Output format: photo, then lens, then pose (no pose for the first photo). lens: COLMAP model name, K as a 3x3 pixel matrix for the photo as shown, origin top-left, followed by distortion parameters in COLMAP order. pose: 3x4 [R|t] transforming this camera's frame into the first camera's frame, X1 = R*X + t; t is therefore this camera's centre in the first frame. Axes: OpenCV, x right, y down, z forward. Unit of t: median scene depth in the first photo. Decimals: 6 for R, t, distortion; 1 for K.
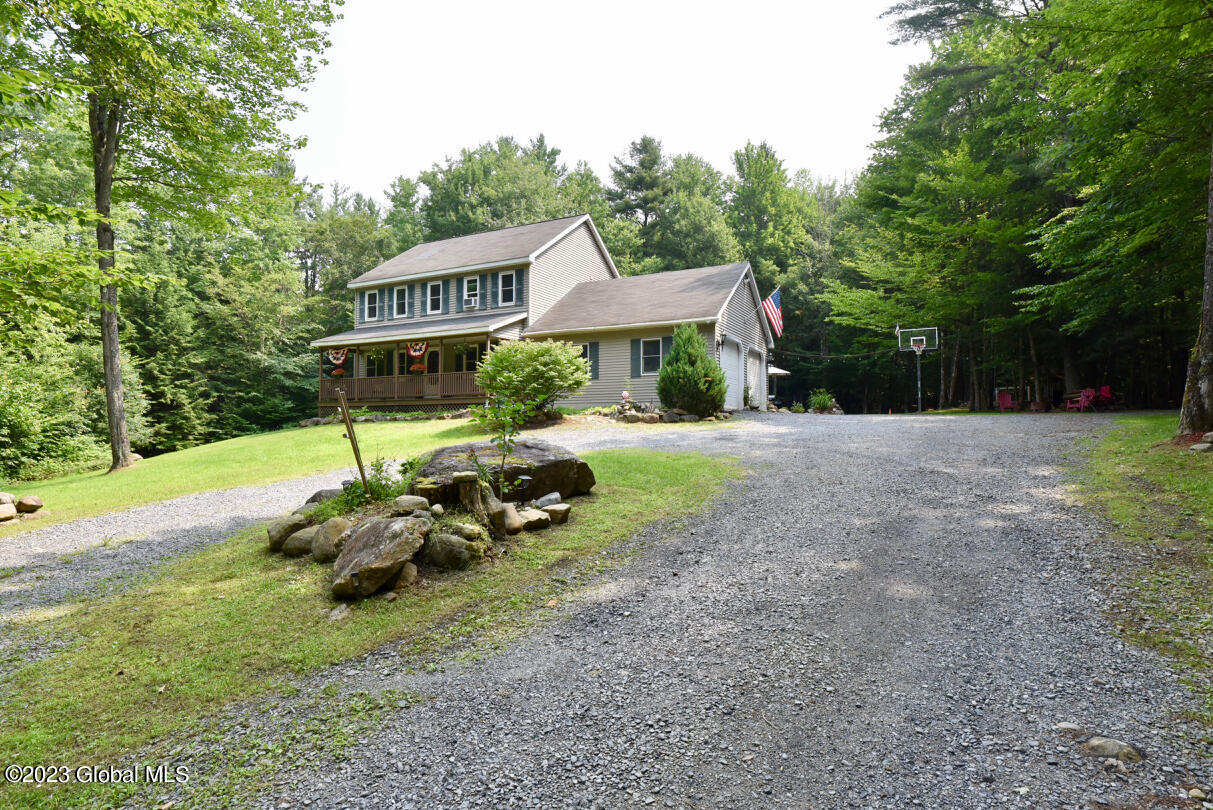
lens RADIAL K [[600.8, 0, 611.0], [0, 600.8, 411.5], [0, 0, 1]] dist [-0.029494, 0.000177]
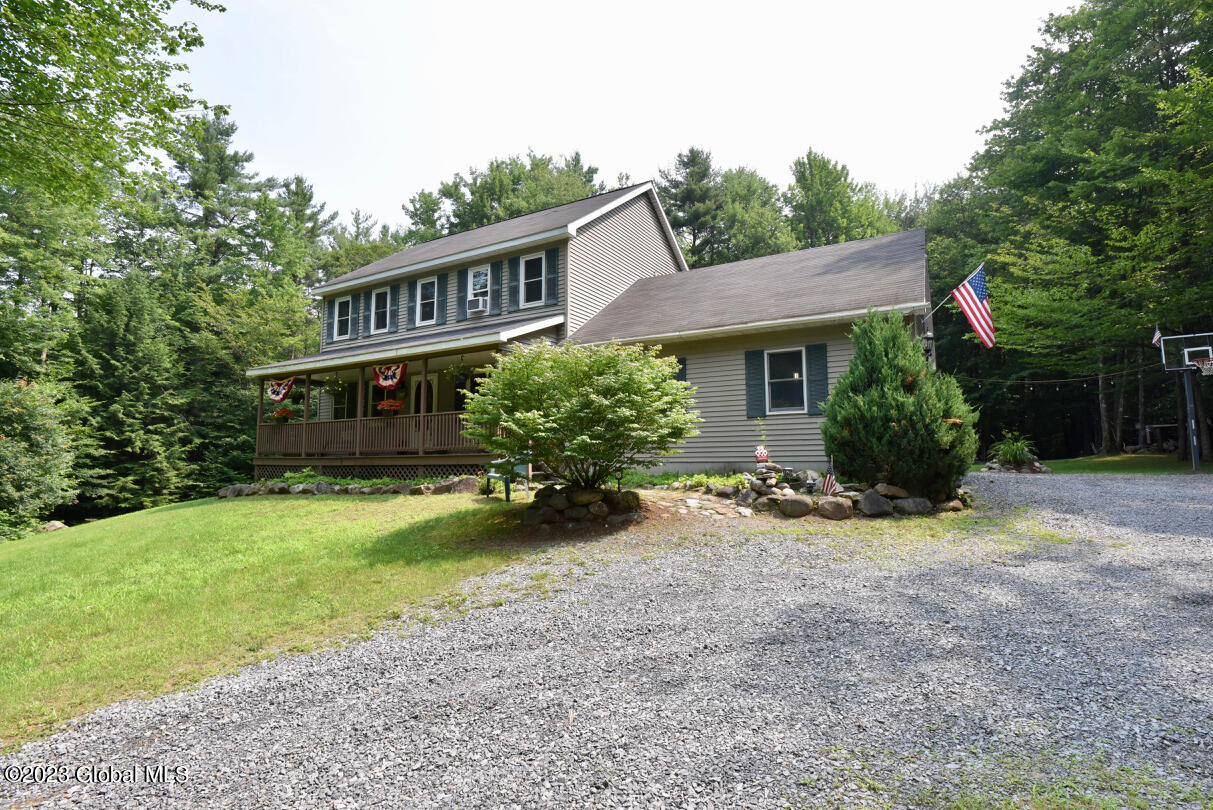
lens RADIAL K [[600.8, 0, 606.3], [0, 600.8, 405.7], [0, 0, 1]] dist [-0.029494, 0.000177]
pose [[0.997870, -0.010508, -0.064387, -0.048741], [0.005660, 0.997166, -0.075021, -0.020822], [0.064993, 0.074497, 0.995101, 0.332438]]
